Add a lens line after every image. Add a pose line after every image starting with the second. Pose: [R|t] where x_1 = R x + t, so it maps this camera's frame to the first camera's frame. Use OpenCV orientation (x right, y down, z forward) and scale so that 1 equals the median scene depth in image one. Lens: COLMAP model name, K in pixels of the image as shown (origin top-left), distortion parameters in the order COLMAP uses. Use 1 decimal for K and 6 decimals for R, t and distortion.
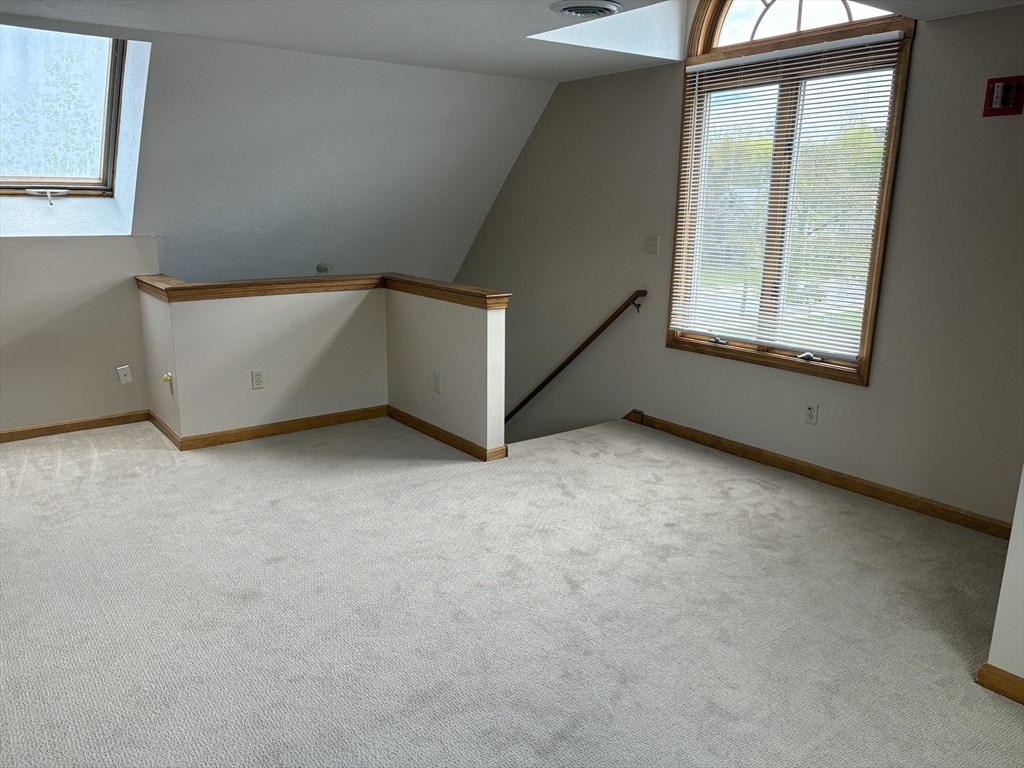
lens RADIAL K [[771.6, 0, 510.2], [0, 771.6, 391.3], [0, 0, 1]] dist [0.037175, -0.033429]
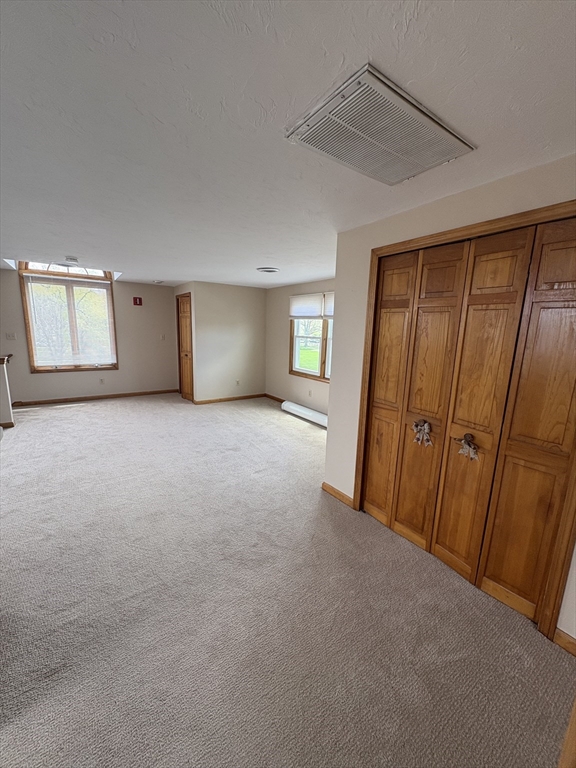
lens RADIAL K [[303.7, 0, 289.8], [0, 303.7, 384.1], [0, 0, 1]] dist [-0.003375, -0.000154]
pose [[0.014235, -0.188107, 0.982045, -1.025402], [0.201793, 0.962477, 0.181433, -0.038044], [-0.979325, 0.195587, 0.051659, 0.082499]]
